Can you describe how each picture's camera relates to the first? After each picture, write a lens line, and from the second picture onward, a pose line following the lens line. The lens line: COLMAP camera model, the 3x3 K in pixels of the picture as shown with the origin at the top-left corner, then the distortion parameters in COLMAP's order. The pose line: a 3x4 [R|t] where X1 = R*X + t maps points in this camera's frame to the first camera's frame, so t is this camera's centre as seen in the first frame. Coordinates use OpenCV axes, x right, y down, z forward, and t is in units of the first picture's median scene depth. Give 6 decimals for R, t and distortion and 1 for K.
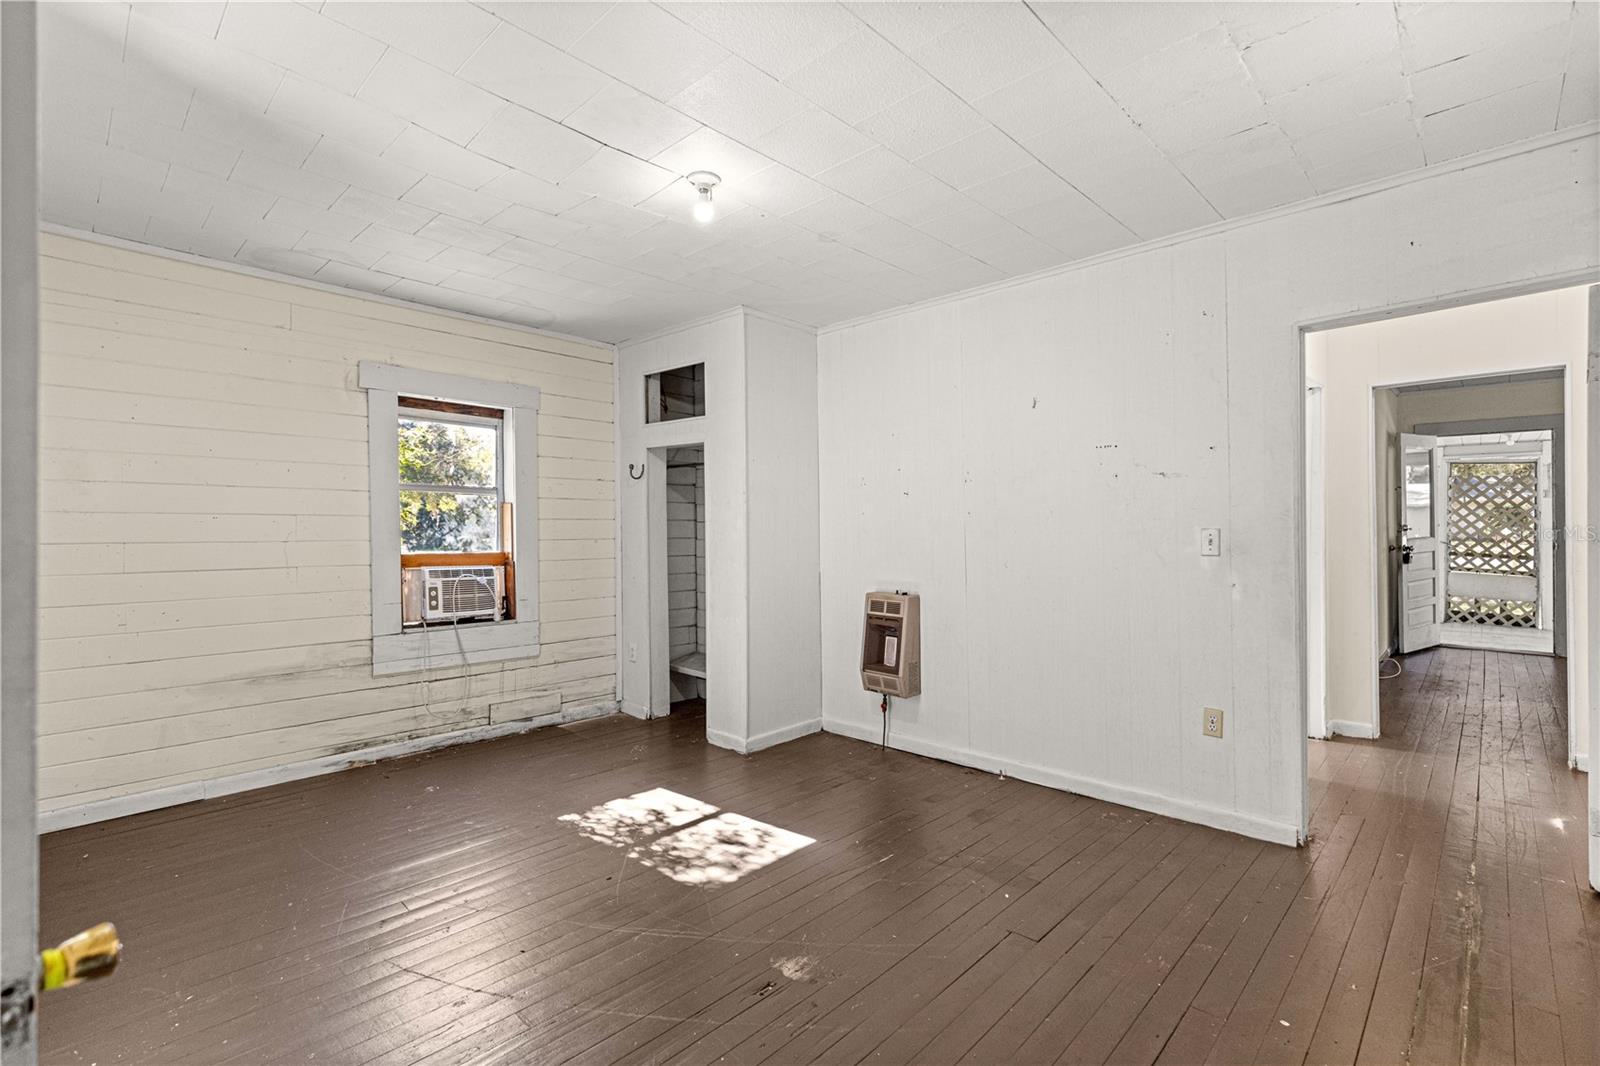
lens RADIAL K [[719.8, 0, 794.2], [0, 719.8, 533.3], [0, 0, 1]] dist [0.006691, -0.000600]
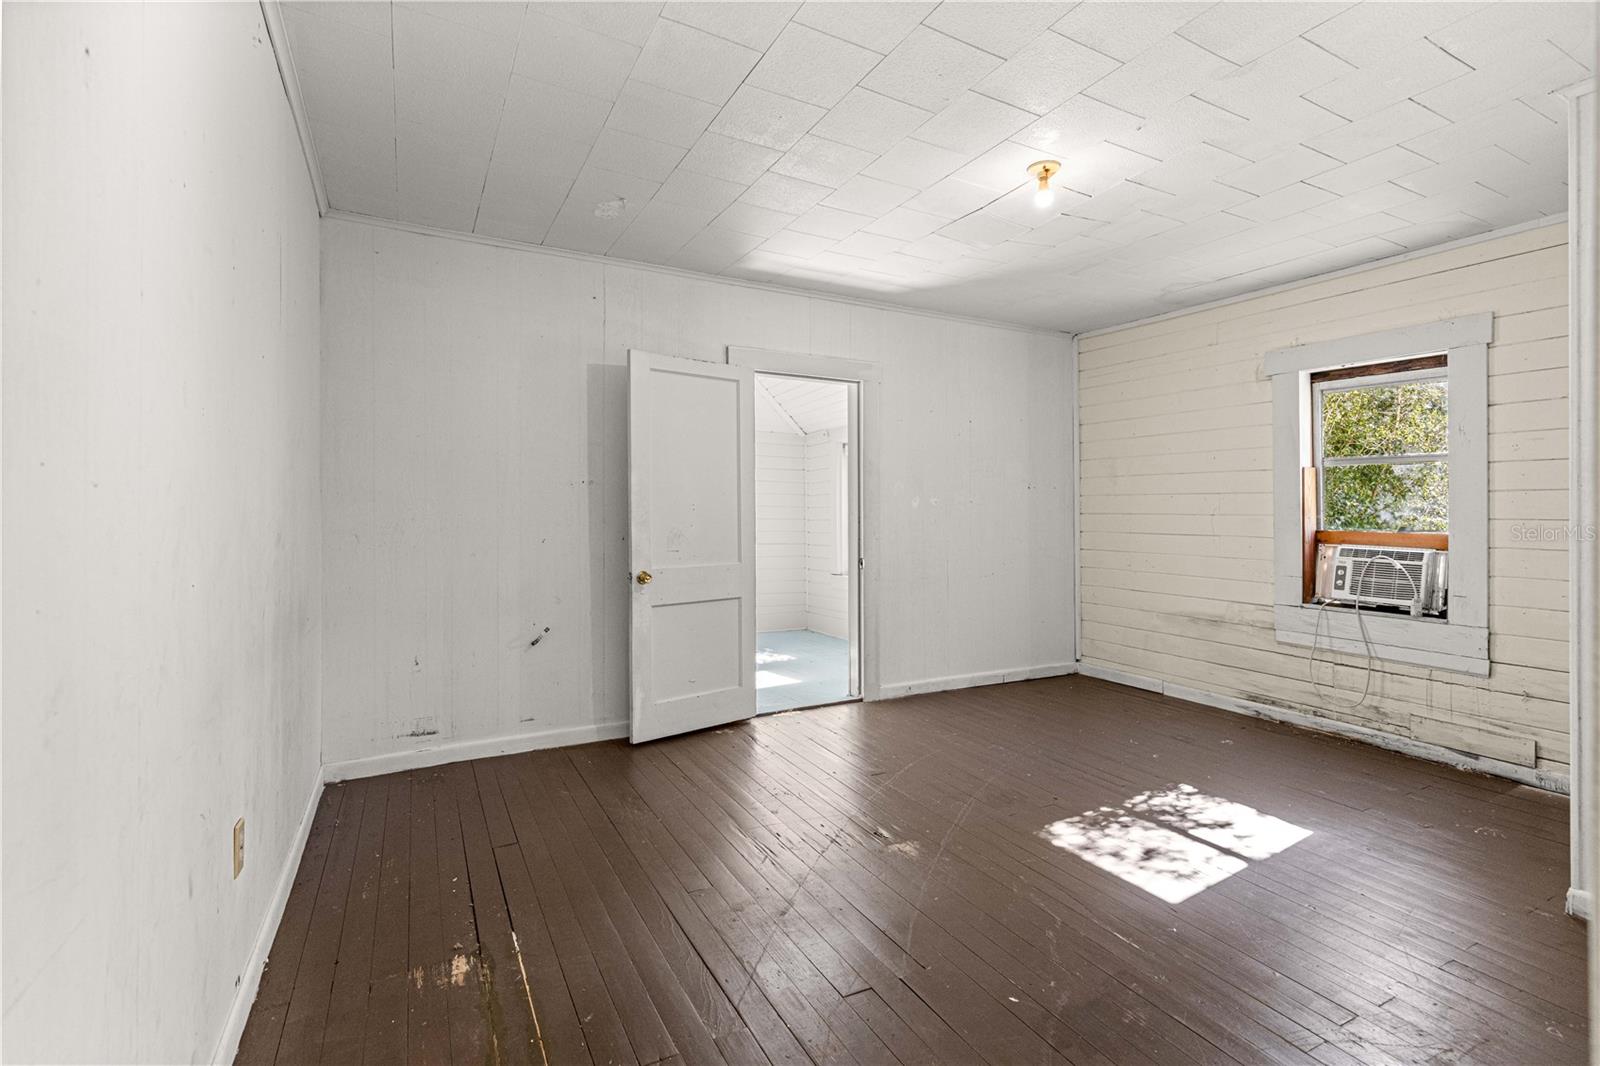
lens RADIAL K [[719.8, 0, 794.2], [0, 719.8, 533.3], [0, 0, 1]] dist [0.006691, -0.000600]
pose [[-0.303146, 0.028506, -0.952518, 0.680765], [-0.014192, 0.999307, 0.034423, 0.010300], [0.952839, 0.023953, -0.302531, 0.656972]]
